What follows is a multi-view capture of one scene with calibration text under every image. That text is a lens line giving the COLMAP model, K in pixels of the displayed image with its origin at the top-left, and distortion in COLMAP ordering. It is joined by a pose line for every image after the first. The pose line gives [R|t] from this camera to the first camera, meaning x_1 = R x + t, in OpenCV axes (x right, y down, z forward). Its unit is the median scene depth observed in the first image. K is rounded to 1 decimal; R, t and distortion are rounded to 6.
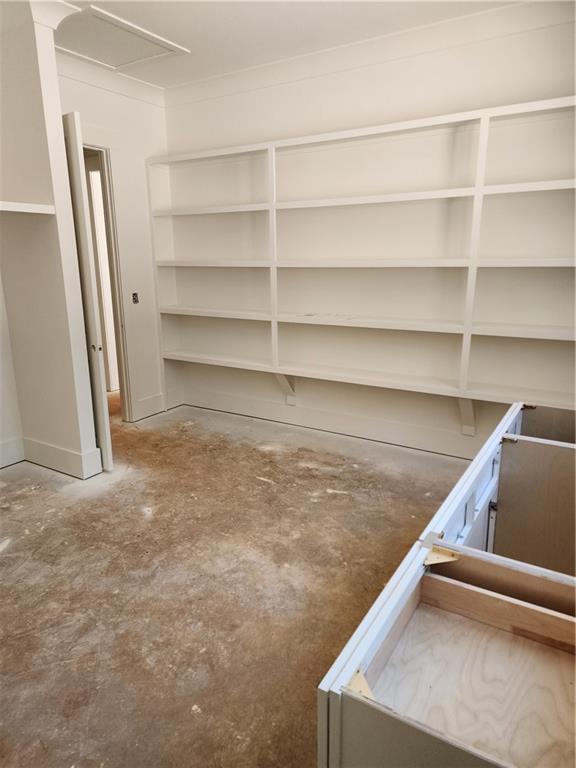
lens RADIAL K [[514.6, 0, 298.1], [0, 514.6, 377.7], [0, 0, 1]] dist [0.068244, -0.061150]
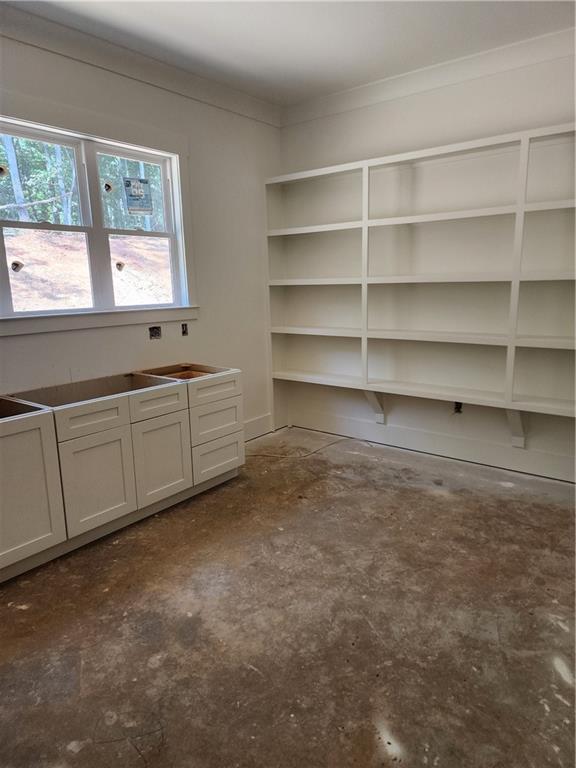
lens RADIAL K [[514.6, 0, 298.1], [0, 514.6, 377.7], [0, 0, 1]] dist [0.068244, -0.061150]
pose [[-0.993081, 0.006924, 0.117230, -0.323529], [0.054420, 0.911736, 0.407156, -0.377788], [-0.104064, 0.410719, -0.905804, 1.661411]]
